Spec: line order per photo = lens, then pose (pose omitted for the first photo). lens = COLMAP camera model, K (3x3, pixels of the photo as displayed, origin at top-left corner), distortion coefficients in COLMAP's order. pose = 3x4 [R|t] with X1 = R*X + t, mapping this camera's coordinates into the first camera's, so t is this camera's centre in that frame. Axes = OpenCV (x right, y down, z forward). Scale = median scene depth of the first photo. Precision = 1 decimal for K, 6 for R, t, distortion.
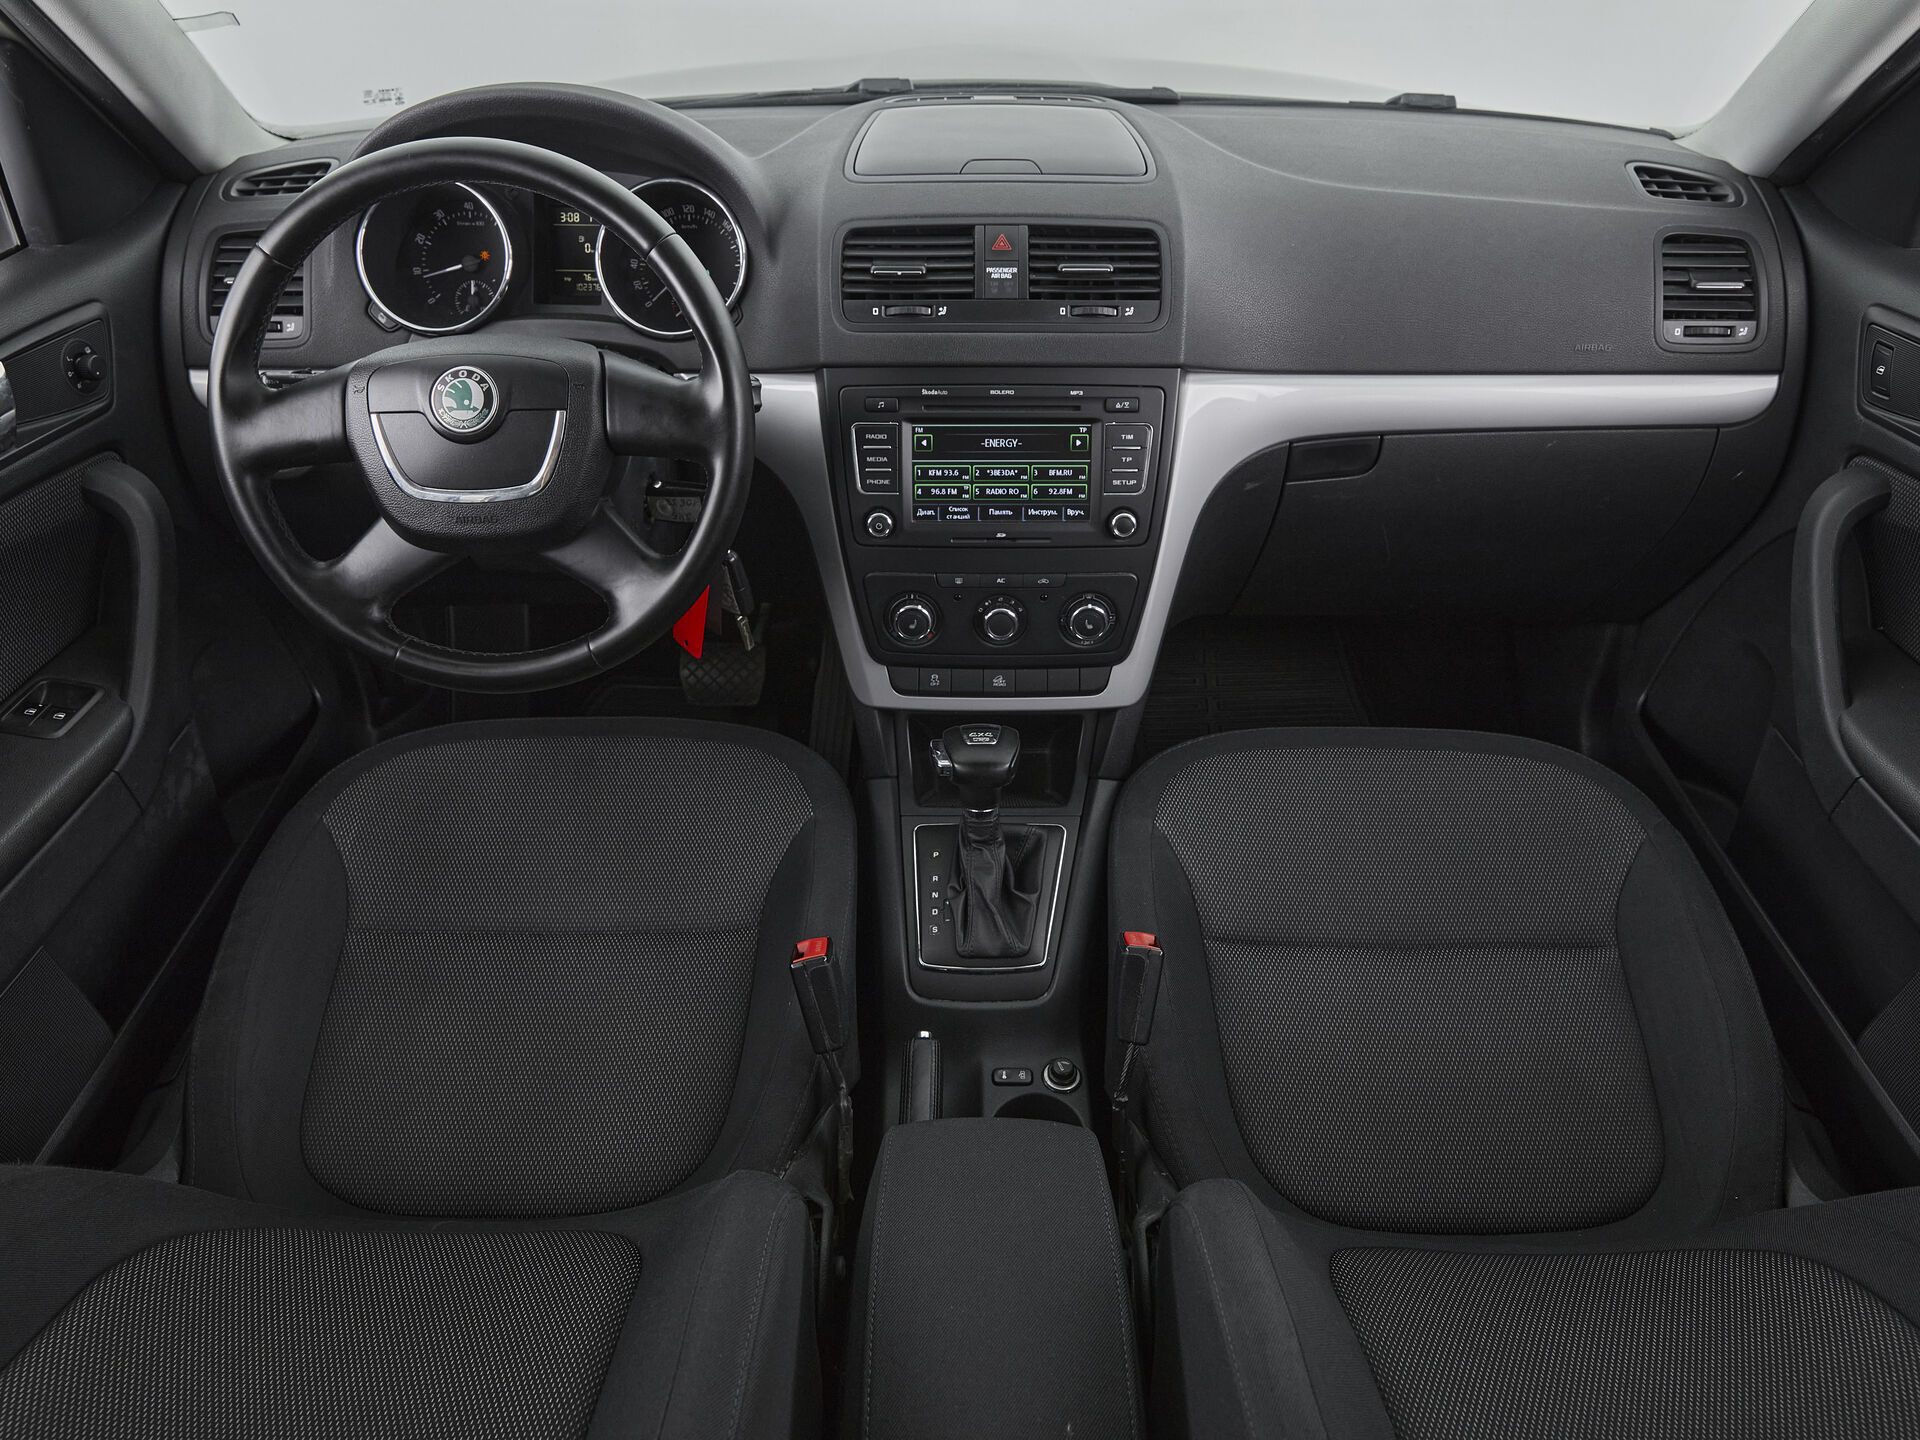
lens RADIAL K [[1434.5, 0, 960.0], [0, 1434.5, 720.0], [0, 0, 1]] dist [-0.007909, 0.001136]
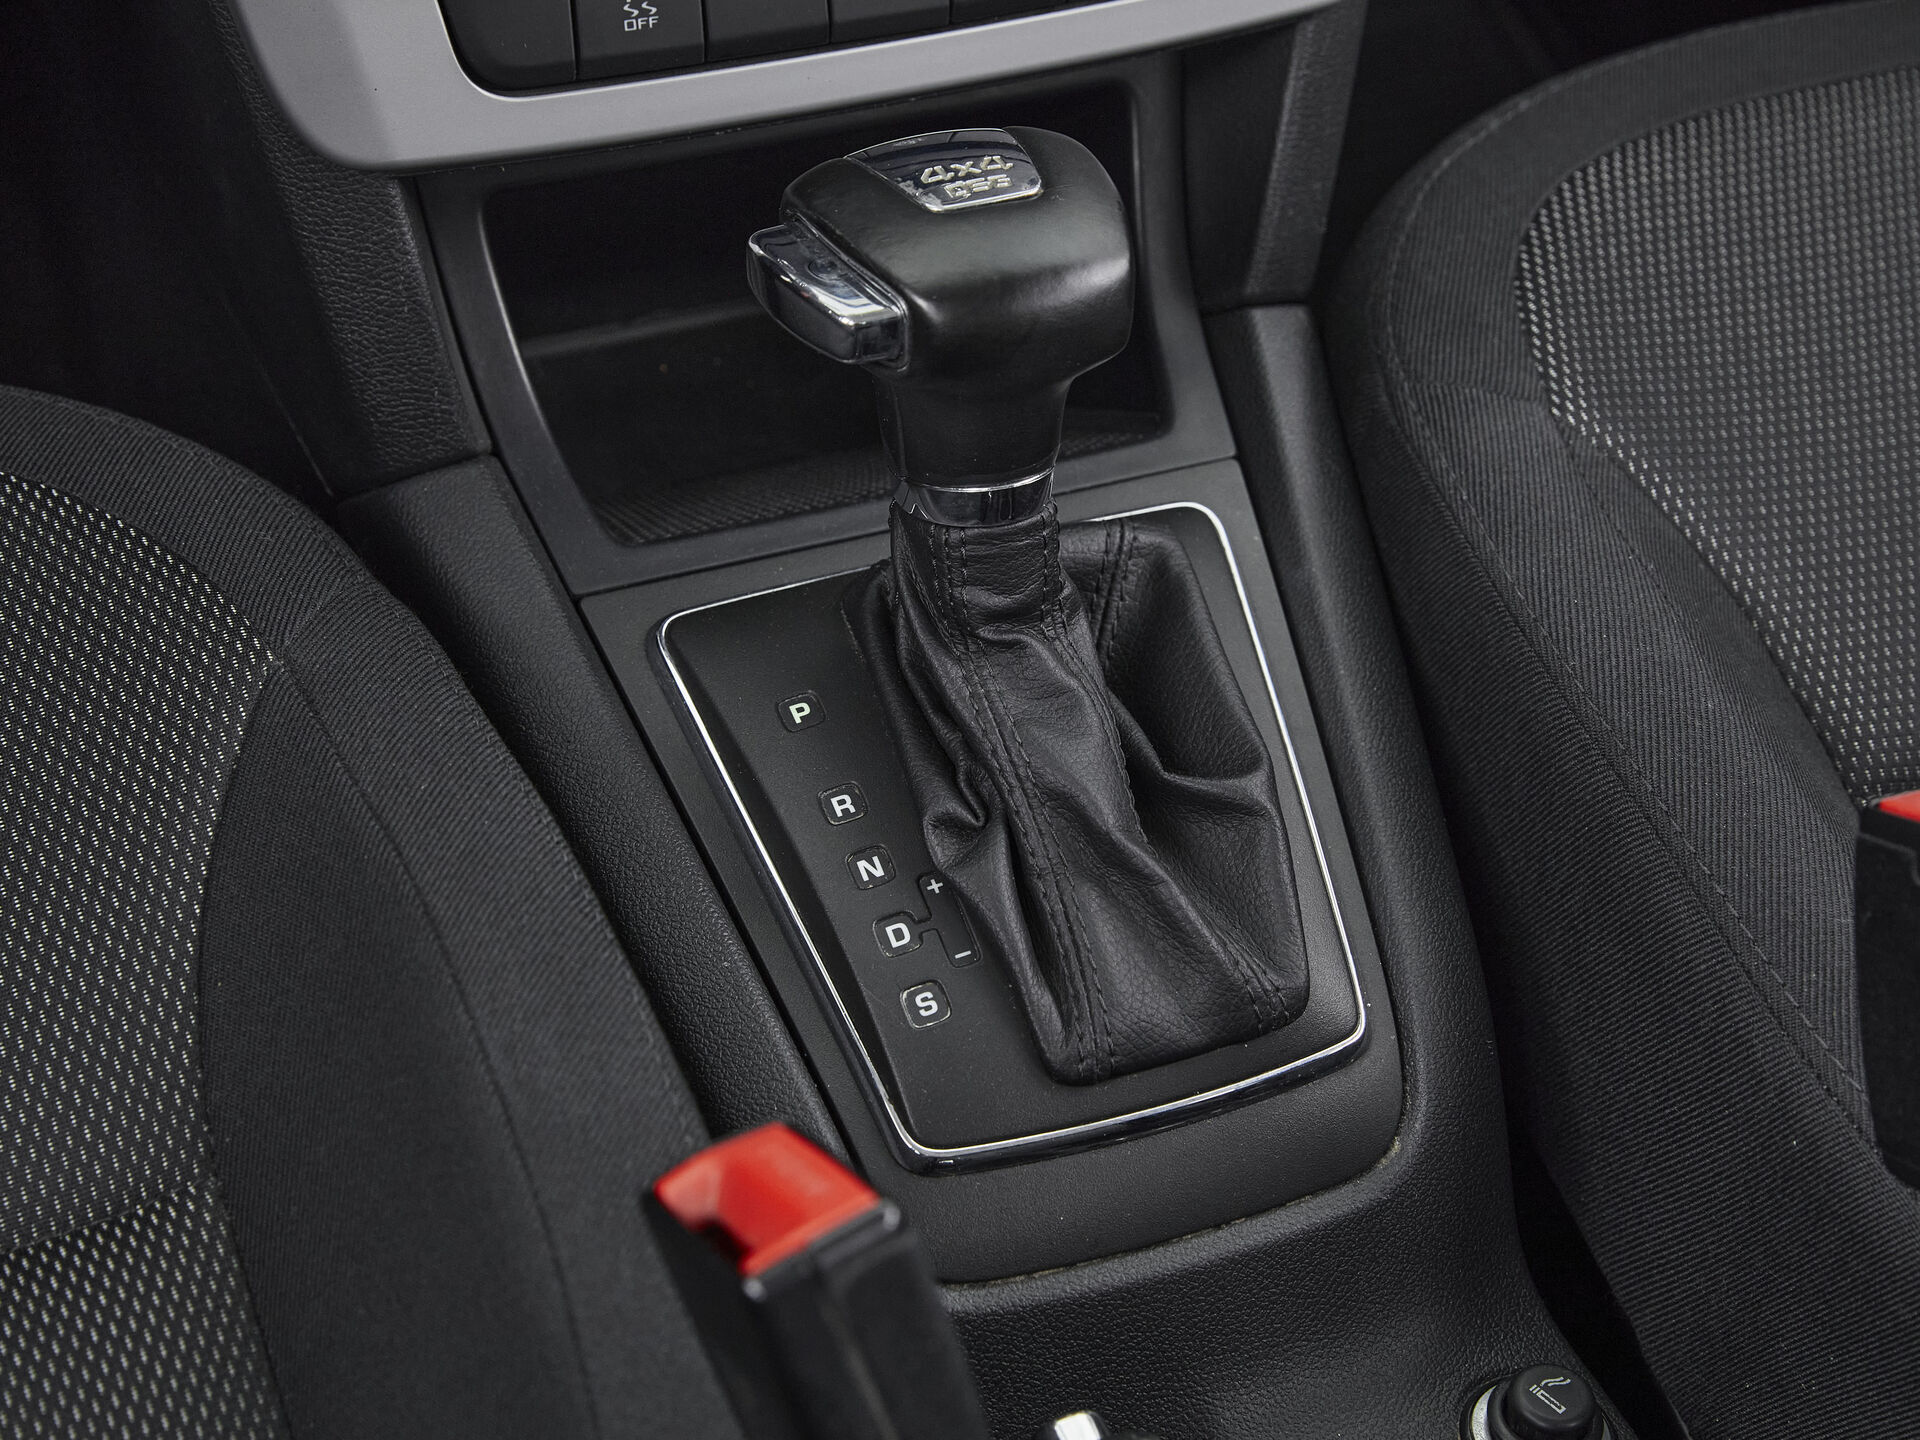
lens RADIAL K [[3950.0, 0, 960.0], [0, 3950.0, 720.0], [0, 0, 1]] dist [-0.115632, 0.174278]
pose [[0.917368, -0.214537, 0.335275, -0.228117], [0.186845, 0.975847, 0.113192, 0.025573], [-0.351460, -0.041194, 0.935296, 0.383484]]
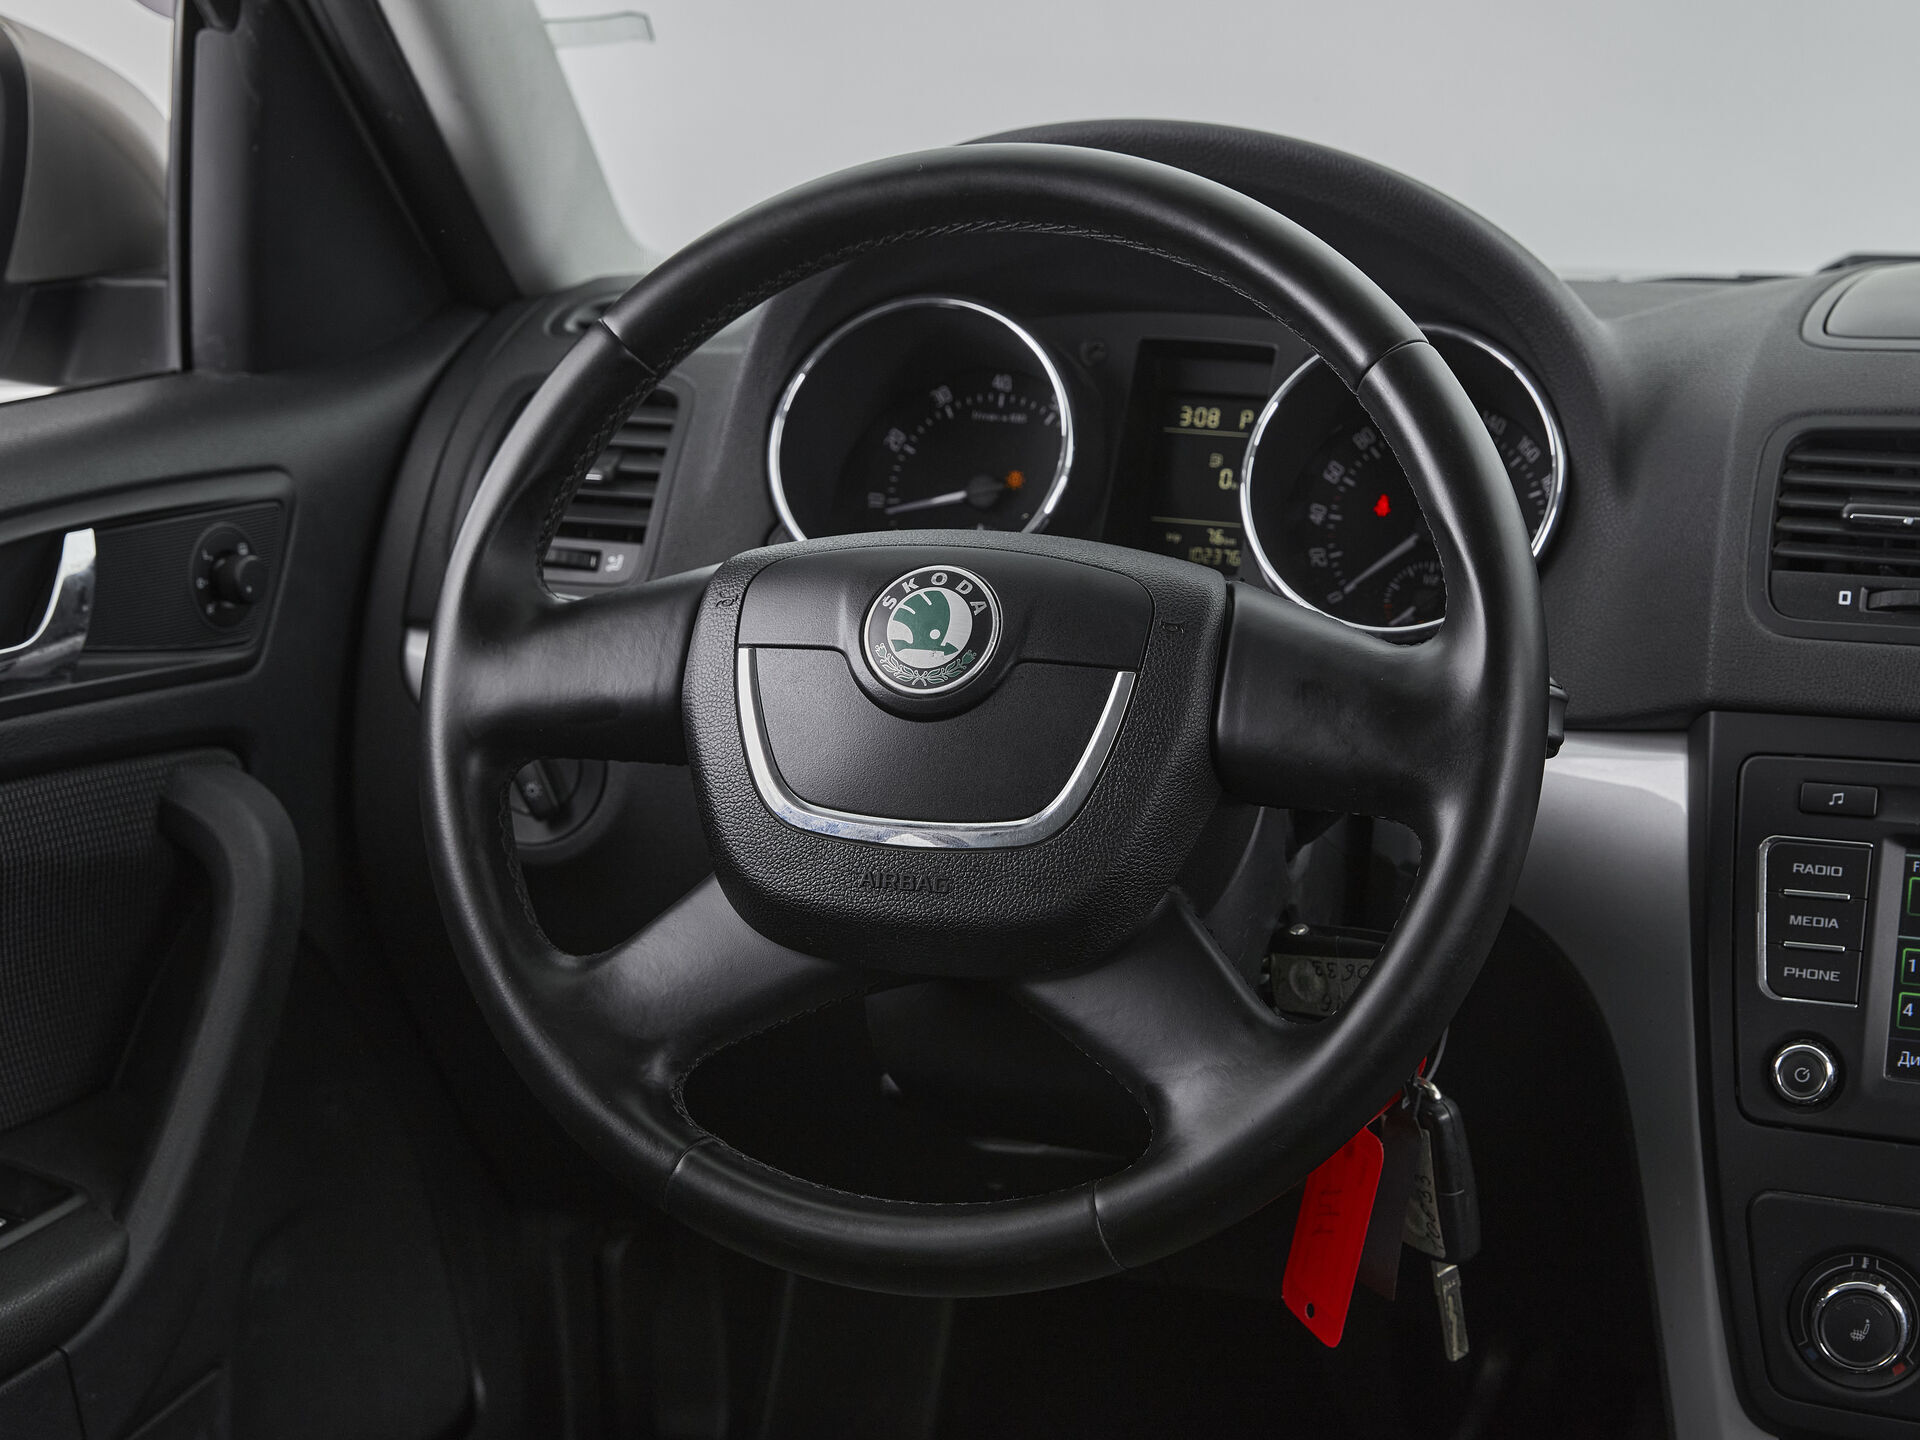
lens RADIAL K [[3258.4, 0, 960.0], [0, 3258.4, 720.0], [0, 0, 1]] dist [-0.011540, -0.465108]
pose [[0.947857, 0.079579, -0.308600, -0.005464], [-0.187002, 0.922979, -0.336364, 0.132878], [0.258063, 0.376534, 0.889733, 0.055706]]
